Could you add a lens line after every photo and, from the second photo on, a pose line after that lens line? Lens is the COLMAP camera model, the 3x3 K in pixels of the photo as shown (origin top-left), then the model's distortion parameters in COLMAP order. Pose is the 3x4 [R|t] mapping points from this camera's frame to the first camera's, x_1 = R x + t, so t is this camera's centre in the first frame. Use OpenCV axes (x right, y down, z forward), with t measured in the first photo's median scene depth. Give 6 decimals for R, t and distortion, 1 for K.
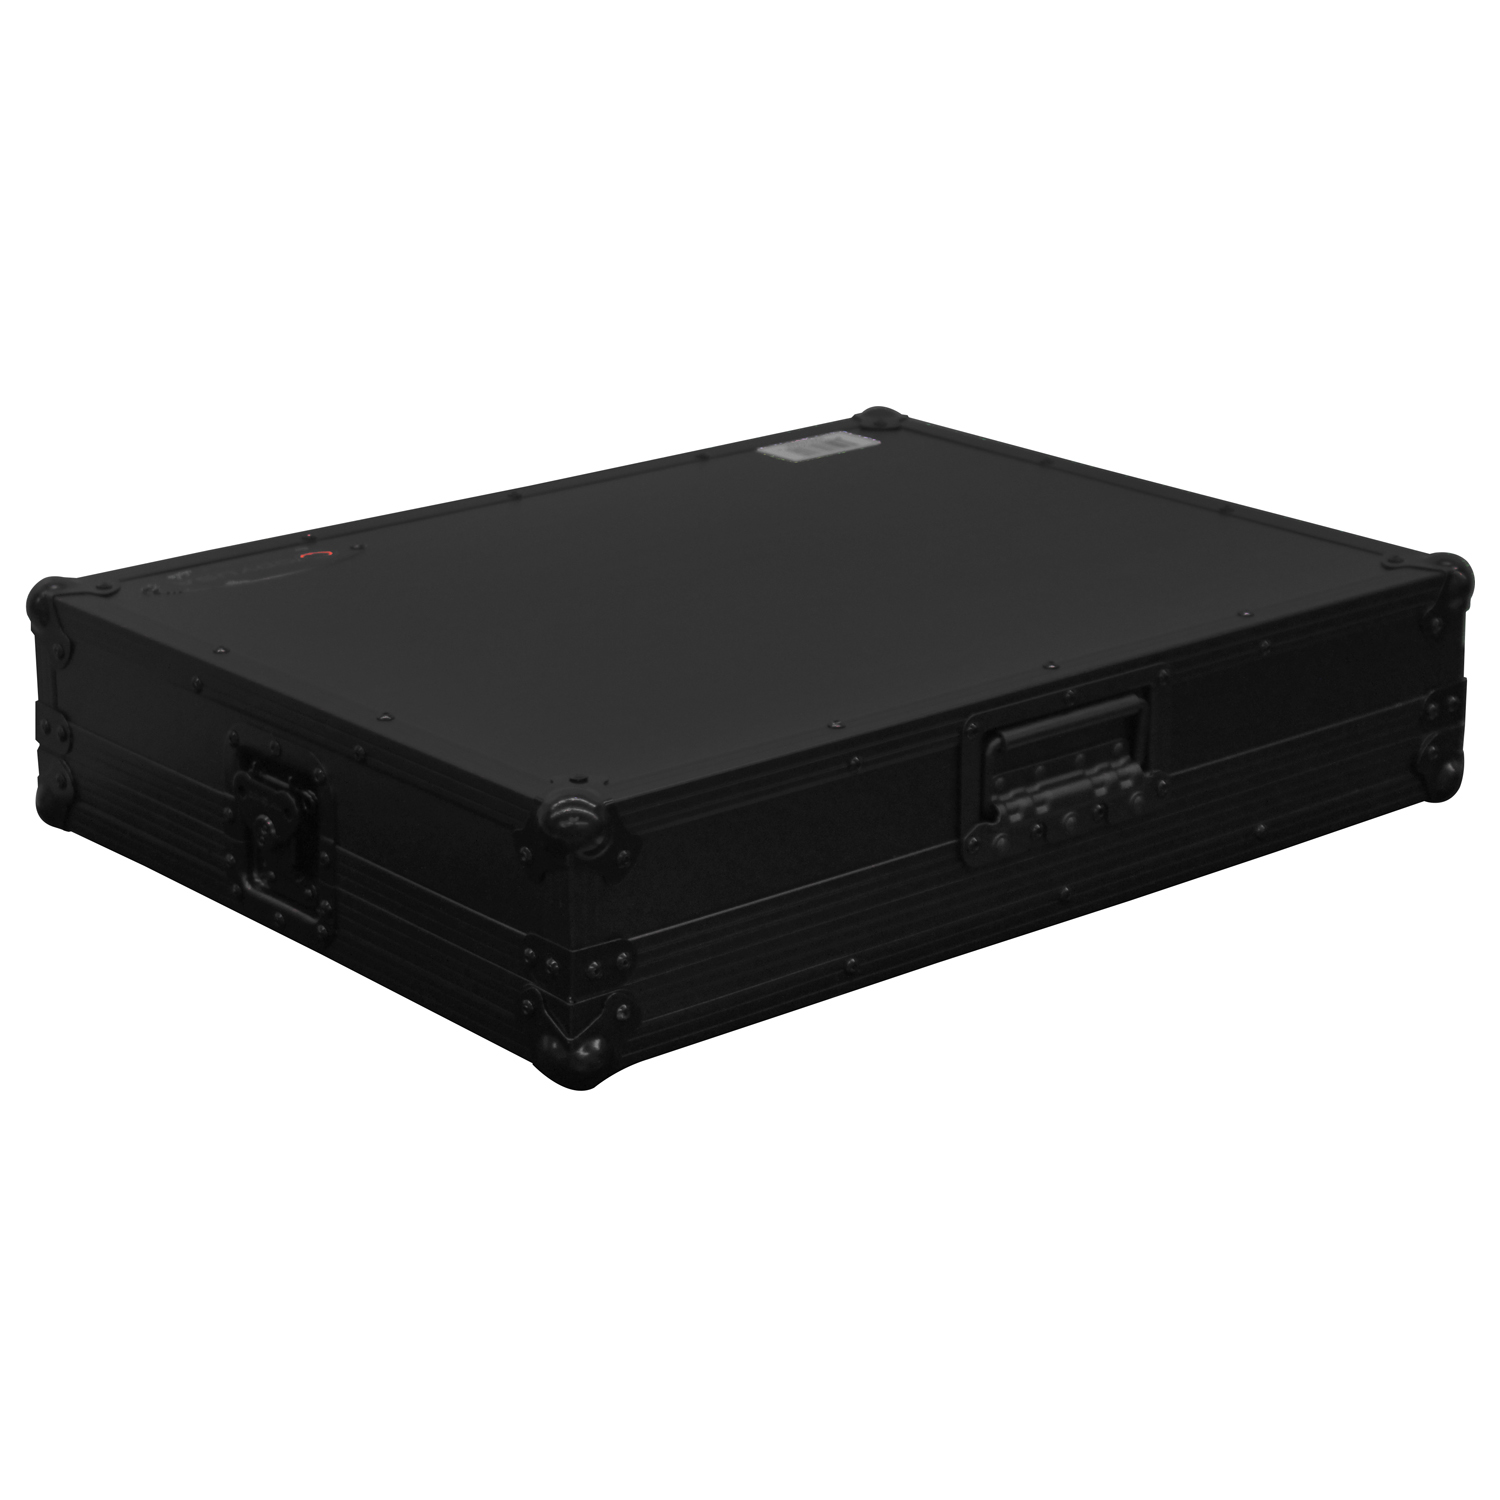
lens RADIAL K [[3645.0, 0, 750.0], [0, 3645.0, 750.0], [0, 0, 1]] dist [-0.056567, 0.615577]
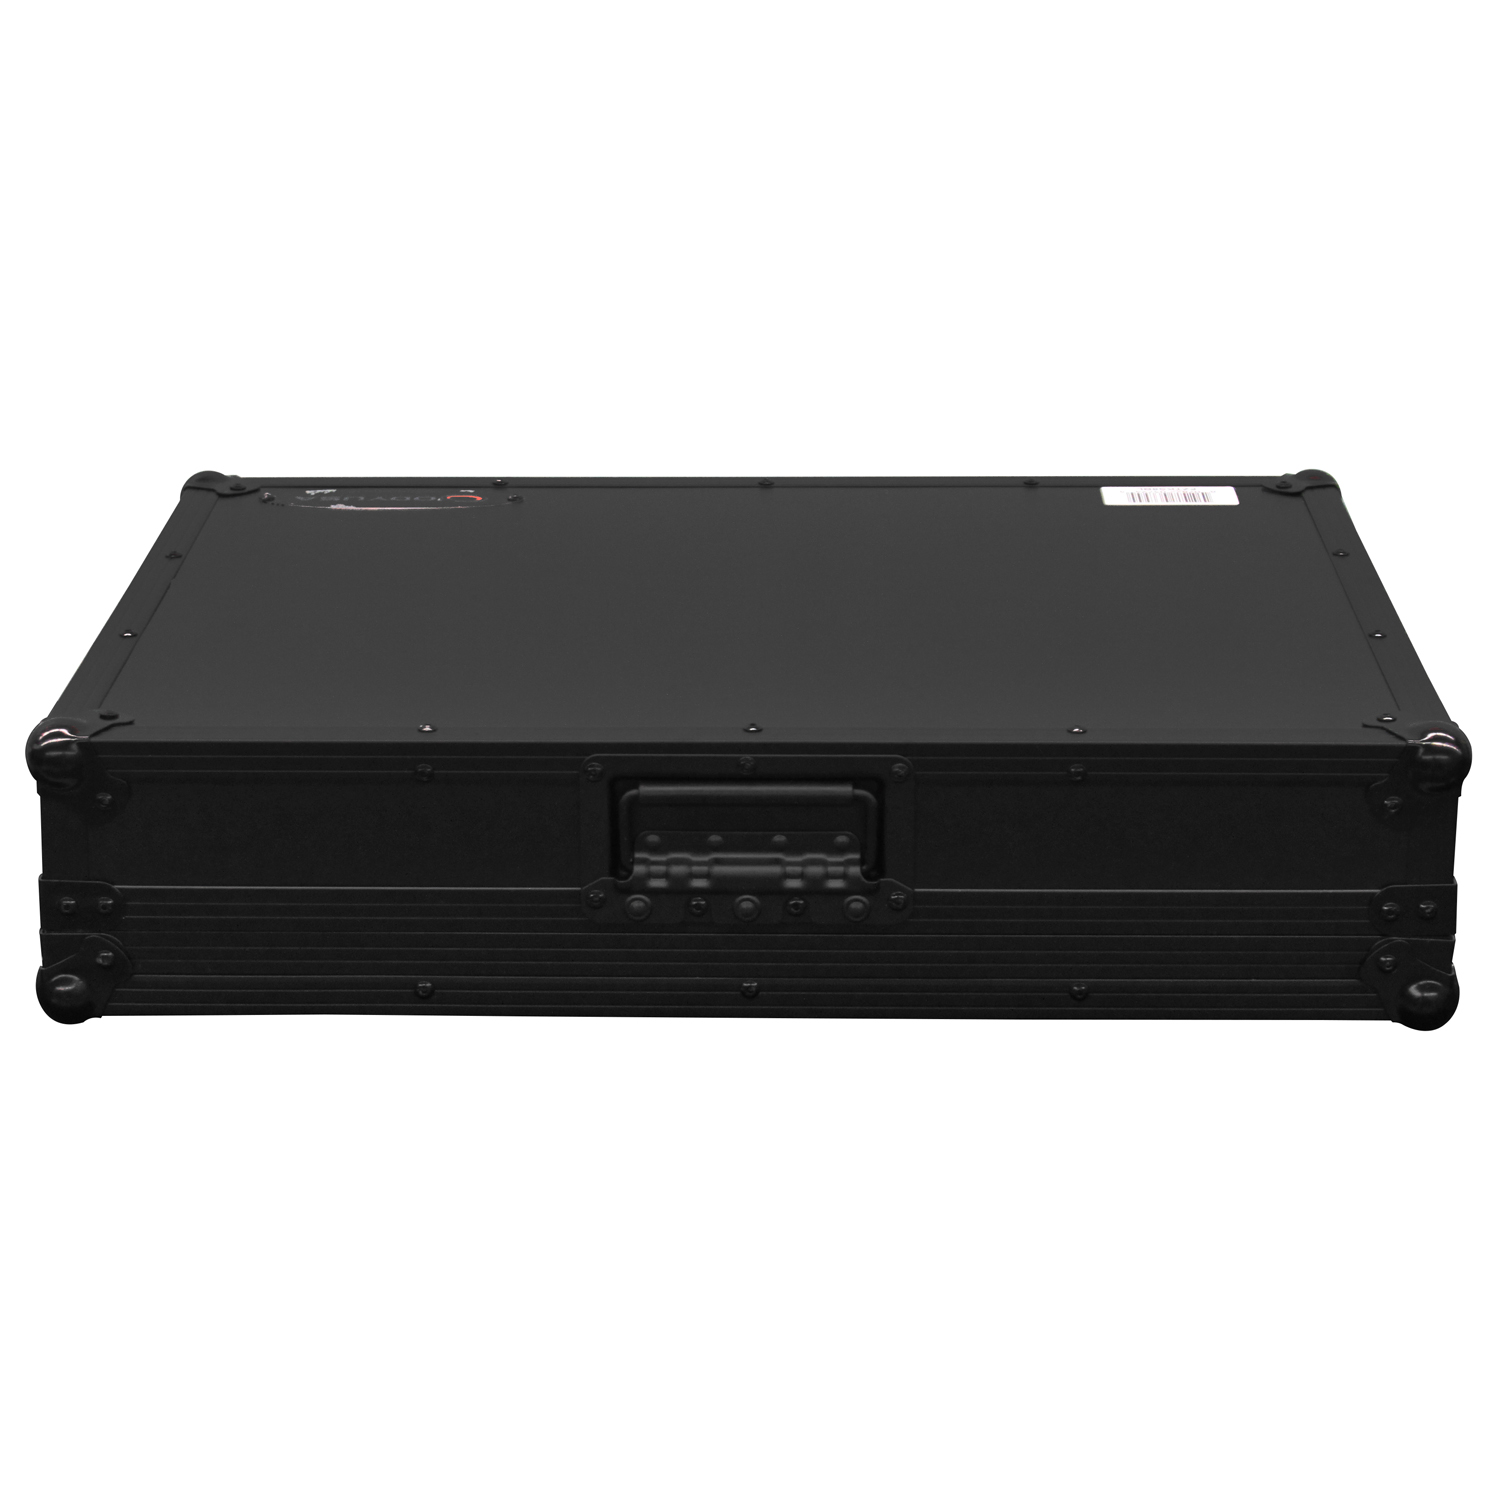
lens RADIAL K [[3645.0, 0, 750.0], [0, 3645.0, 750.0], [0, 0, 1]] dist [-0.056567, 0.615577]
pose [[0.719916, 0.200687, -0.664414, 0.662389], [-0.204155, 0.976165, 0.073643, -0.081737], [0.663356, 0.082626, 0.743728, 0.344312]]
